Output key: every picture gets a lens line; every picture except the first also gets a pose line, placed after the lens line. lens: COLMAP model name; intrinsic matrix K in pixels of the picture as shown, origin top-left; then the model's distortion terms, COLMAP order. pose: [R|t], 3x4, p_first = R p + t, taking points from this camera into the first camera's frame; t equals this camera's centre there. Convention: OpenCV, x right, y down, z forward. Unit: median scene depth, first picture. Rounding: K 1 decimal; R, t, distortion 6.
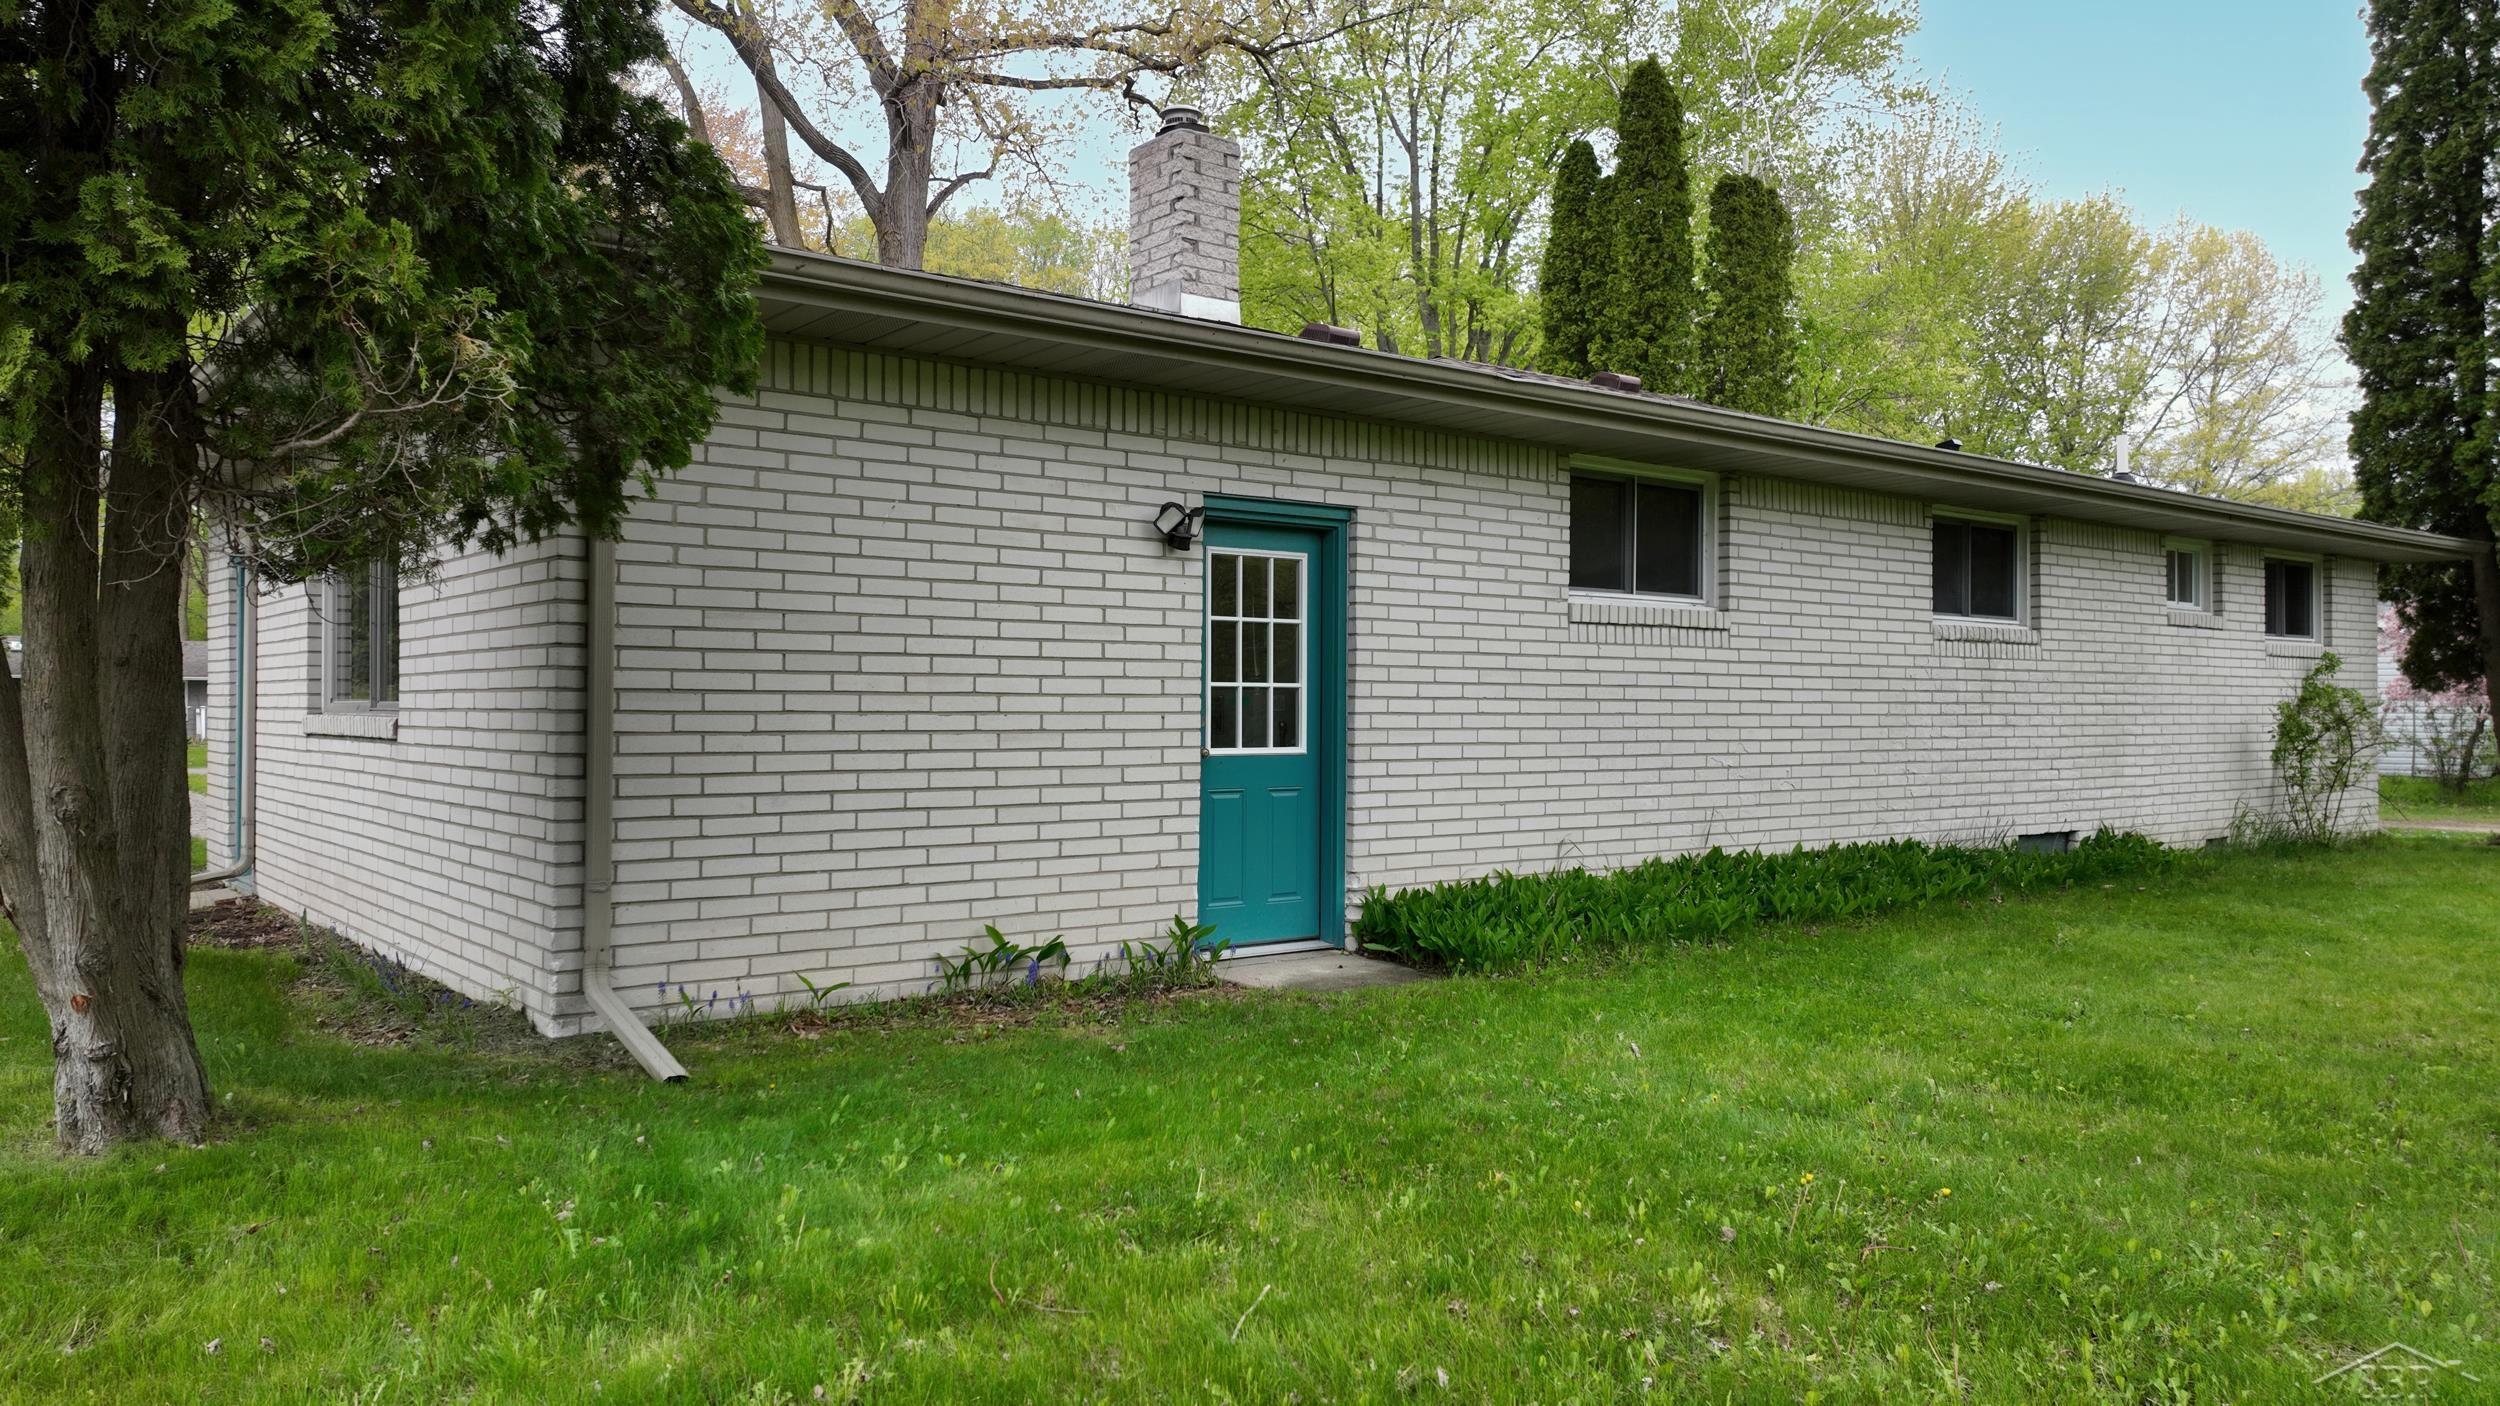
lens RADIAL K [[1759.4, 0, 1250.0], [0, 1759.4, 703.0], [0, 0, 1]] dist [0.003045, 0.010629]
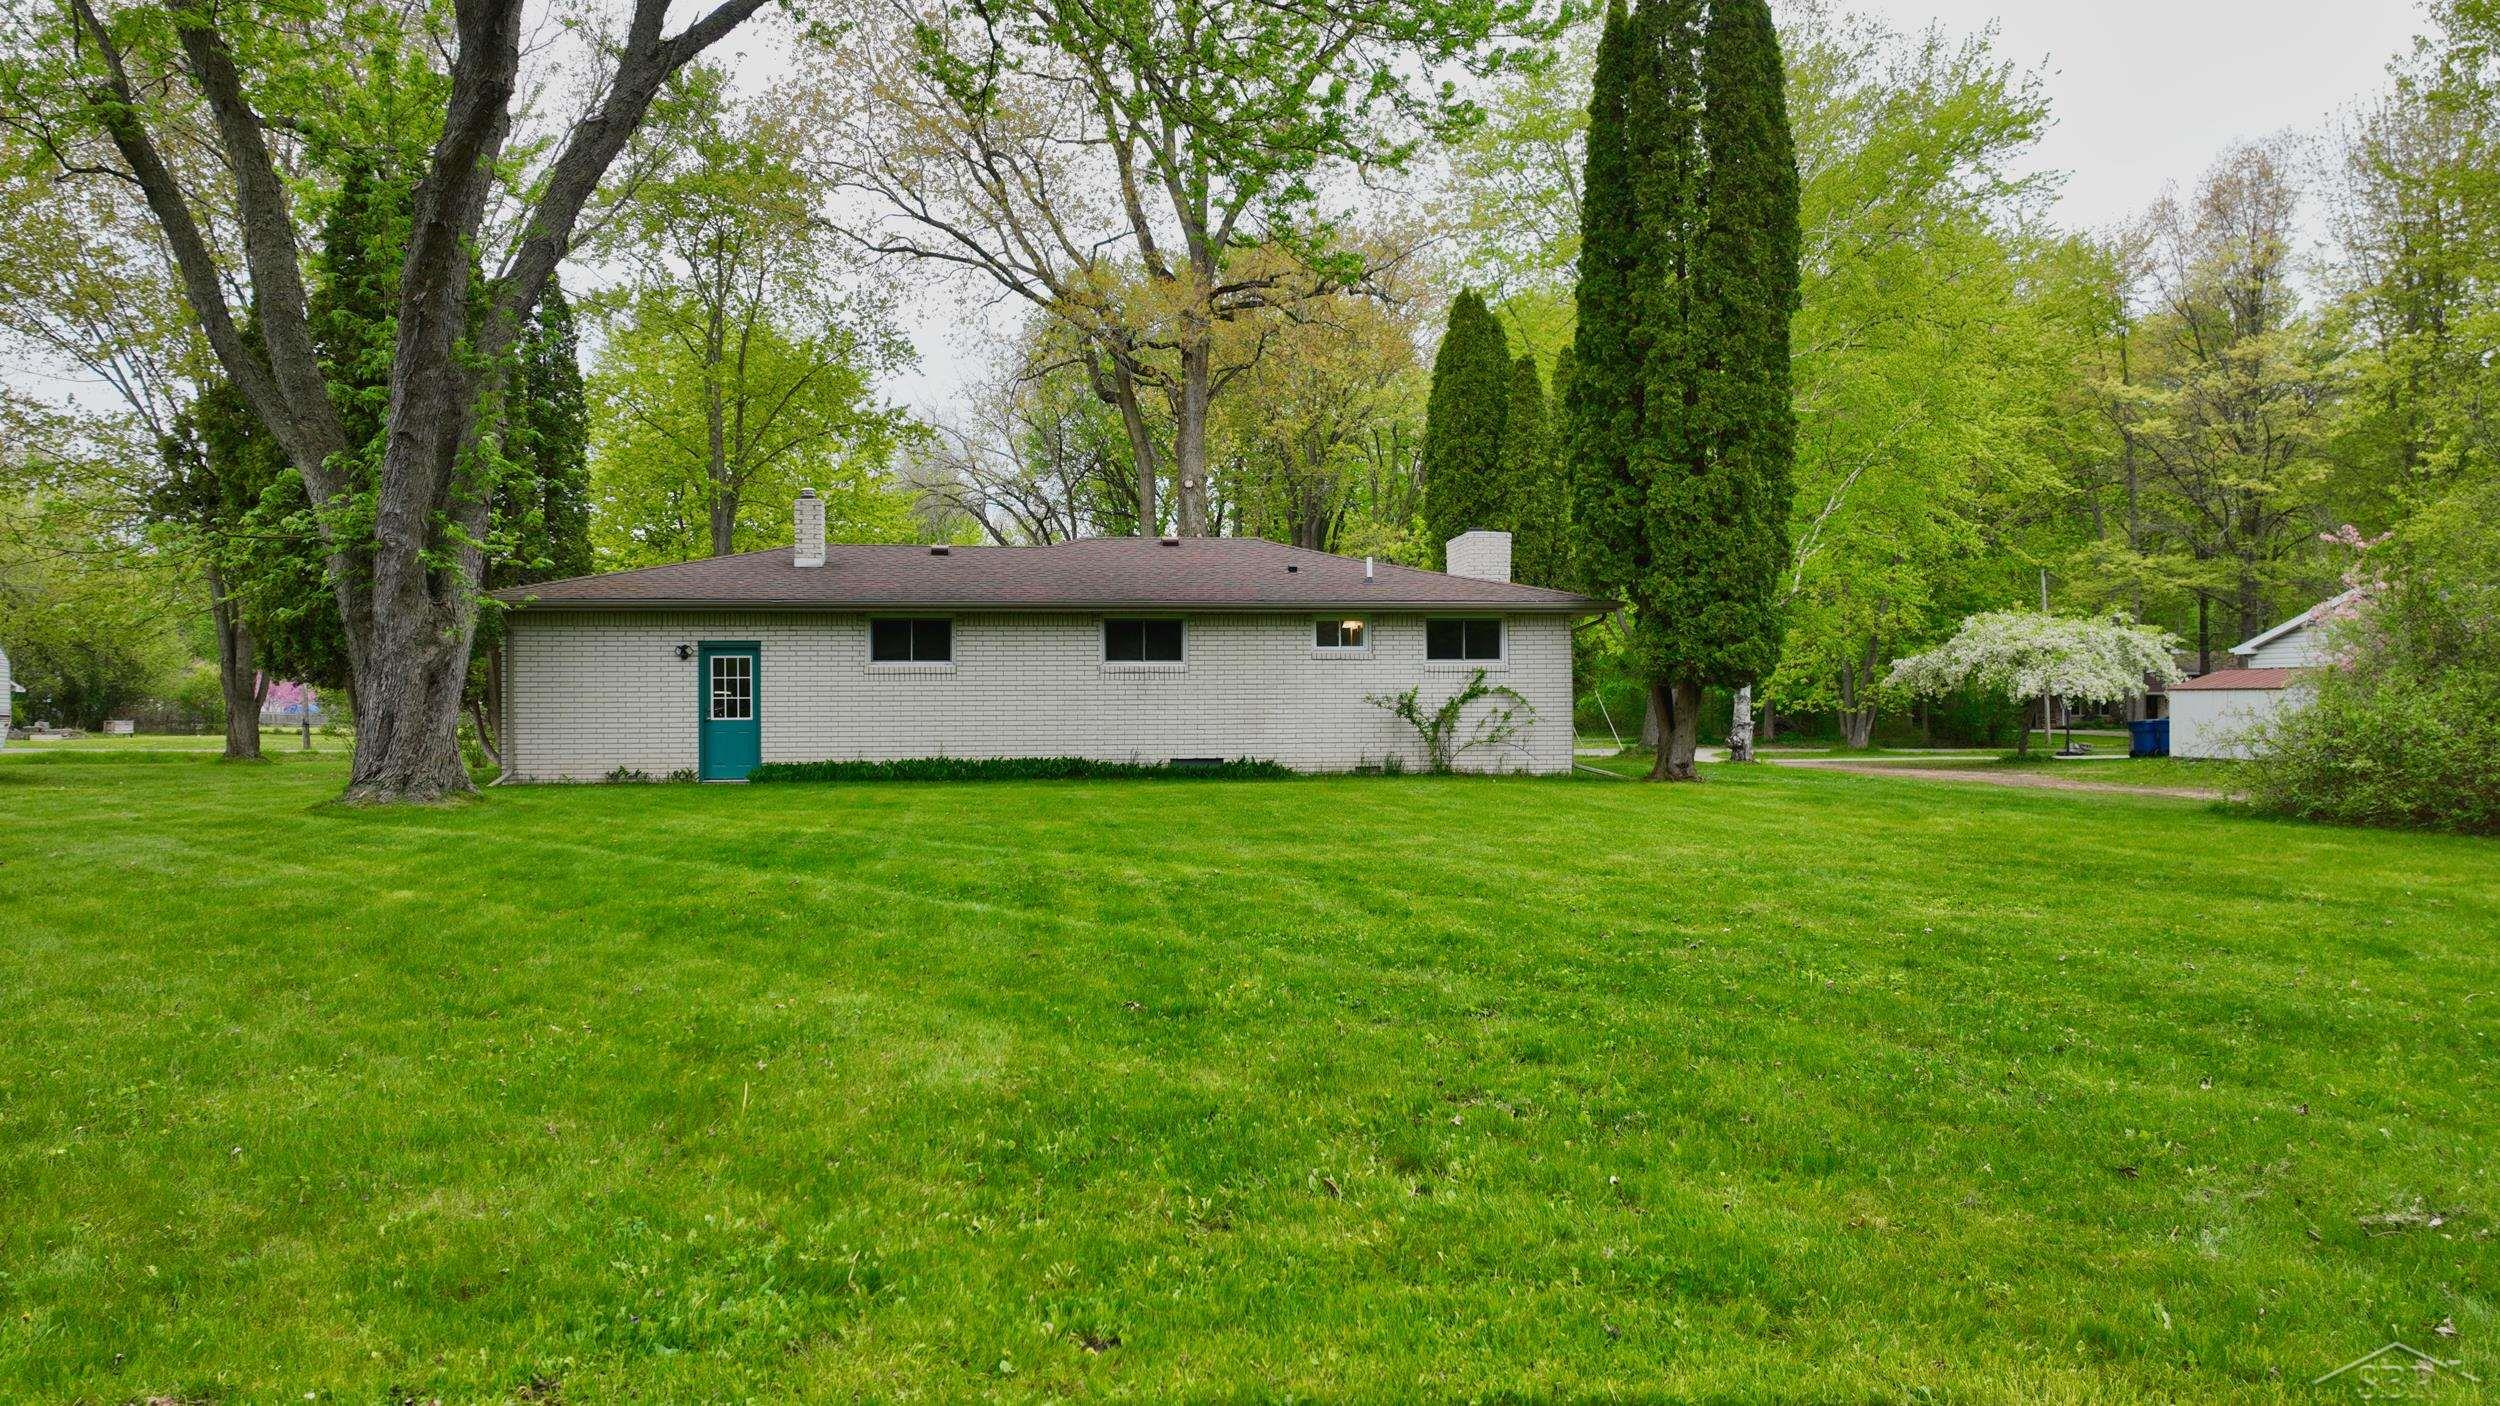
lens RADIAL K [[1759.4, 0, 1250.0], [0, 1759.4, 703.0], [0, 0, 1]] dist [0.003045, 0.010629]
pose [[0.856817, -0.009776, -0.515527, 2.481959], [0.010020, 0.999947, -0.002309, 0.015810], [0.515523, -0.003187, 0.856870, -1.268515]]
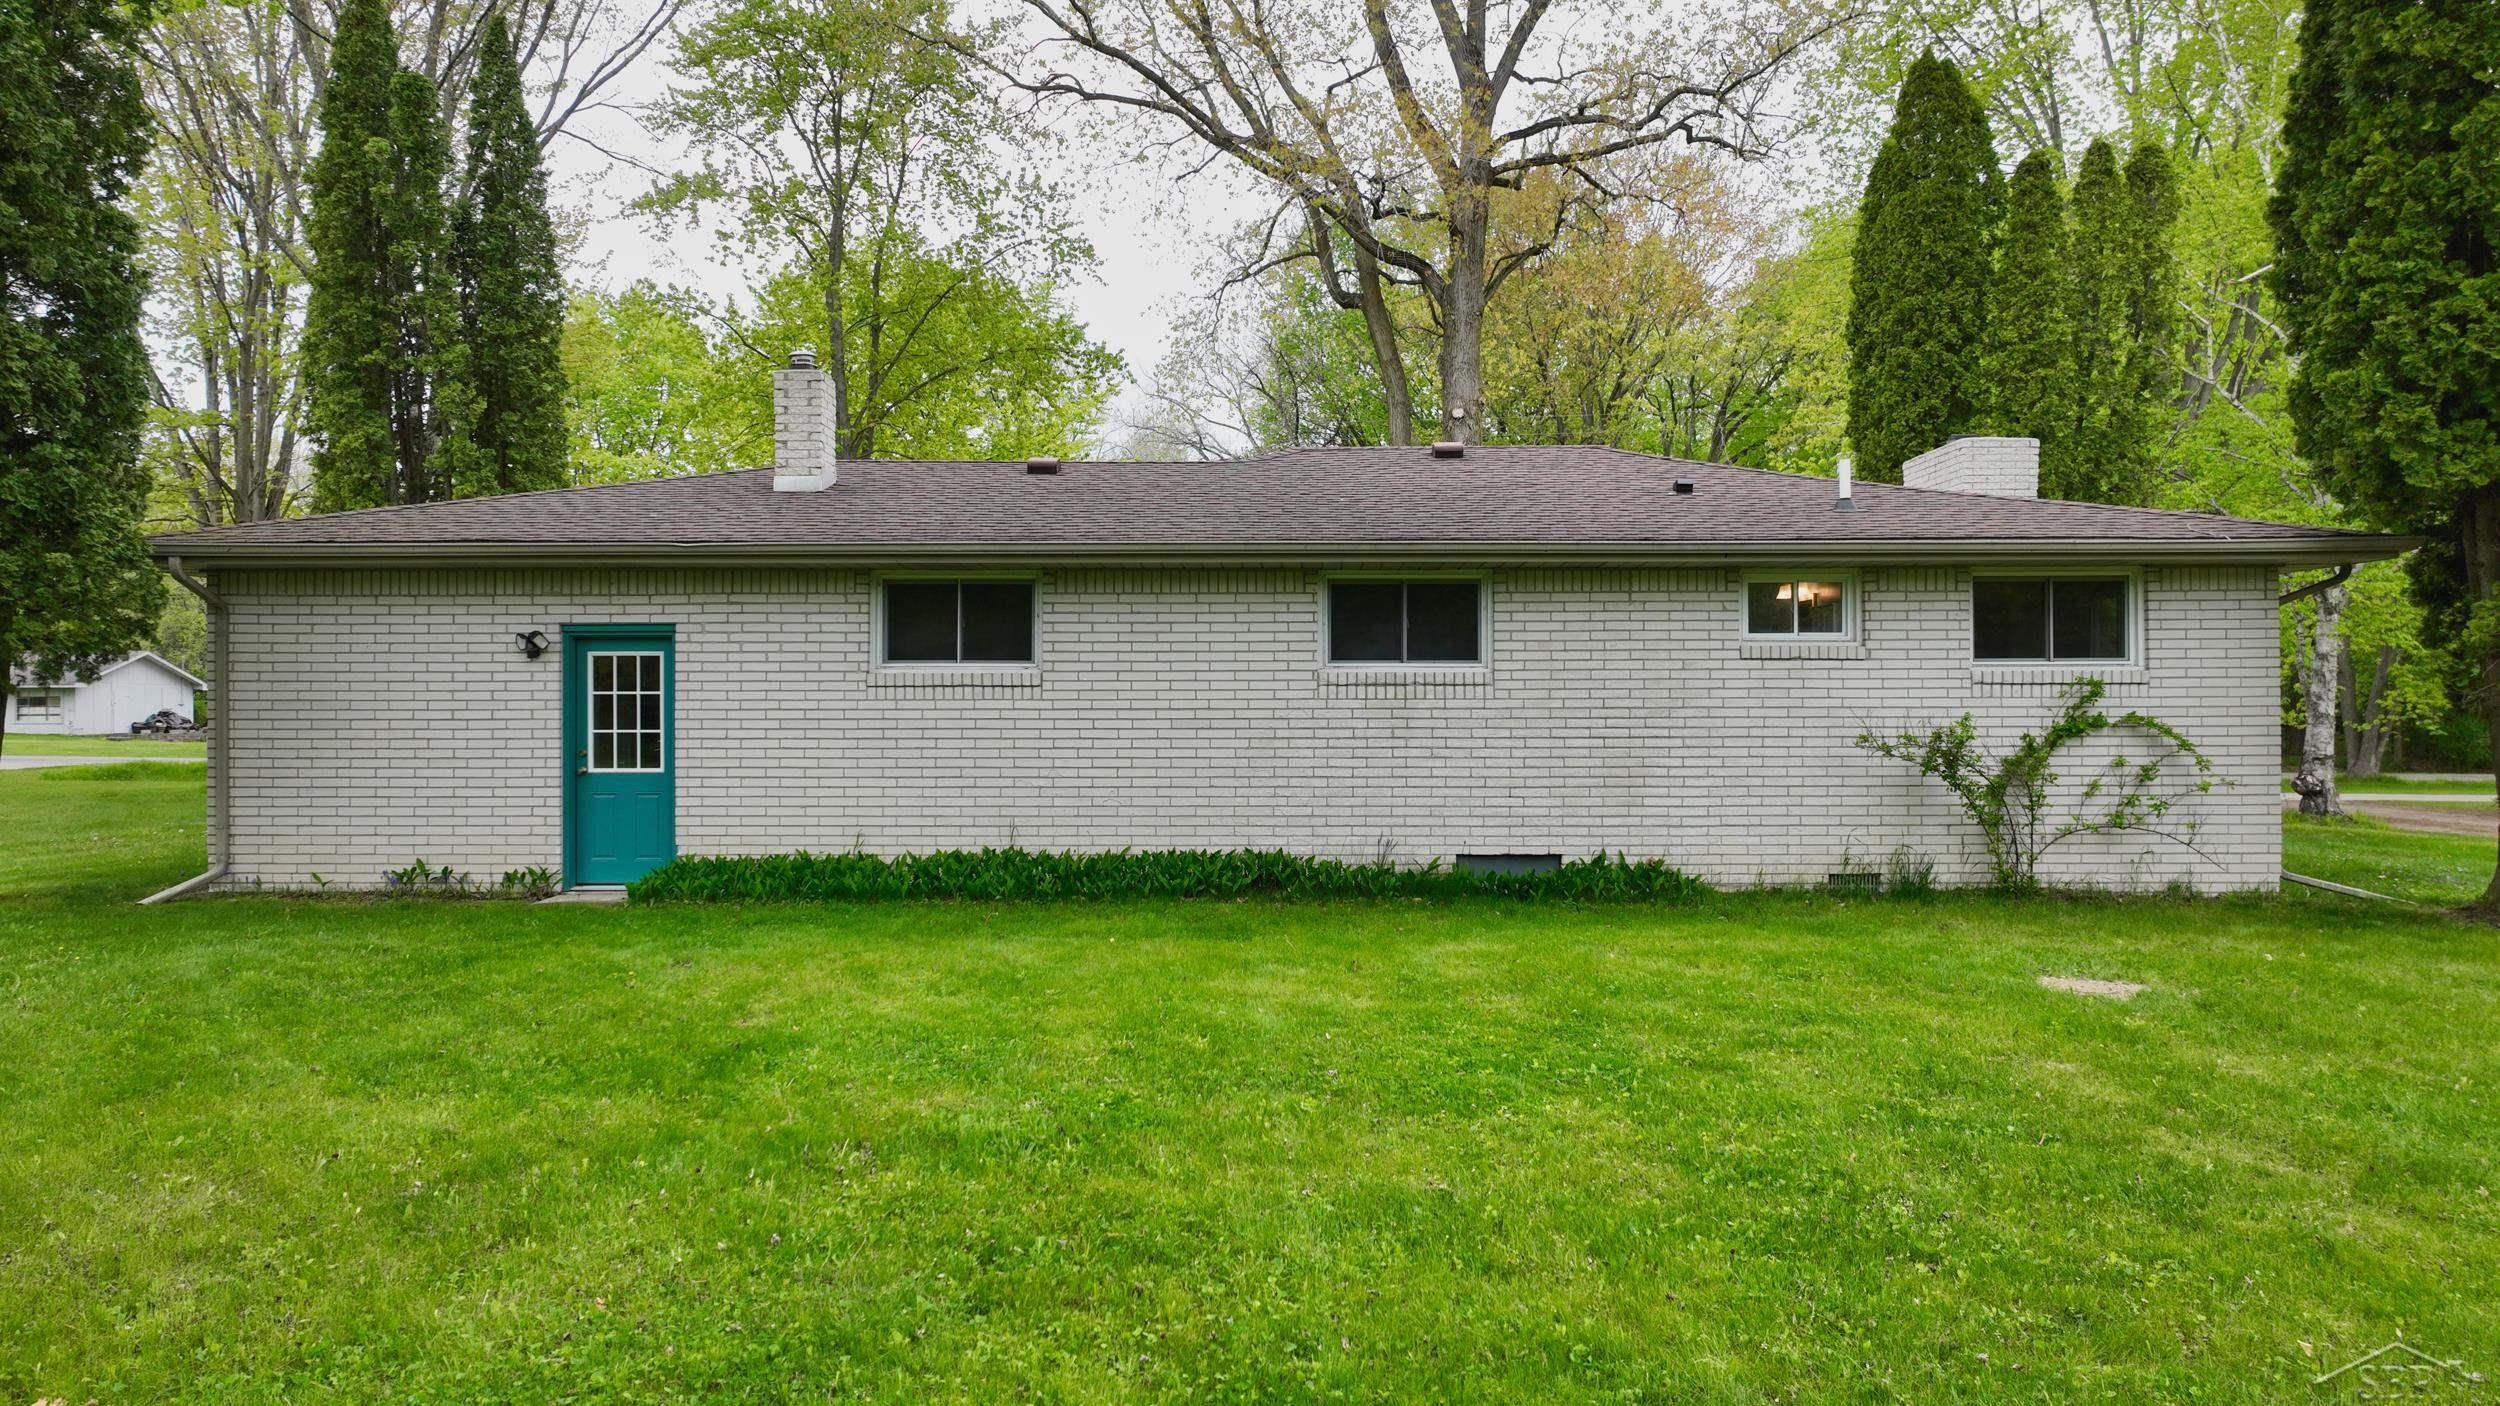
lens RADIAL K [[1759.4, 0, 1250.0], [0, 1759.4, 703.0], [0, 0, 1]] dist [0.003045, 0.010629]
pose [[0.777799, -0.005209, -0.628492, 1.550471], [0.005829, 0.999982, -0.001074, -0.032393], [0.628486, -0.002828, 0.777815, 0.057923]]
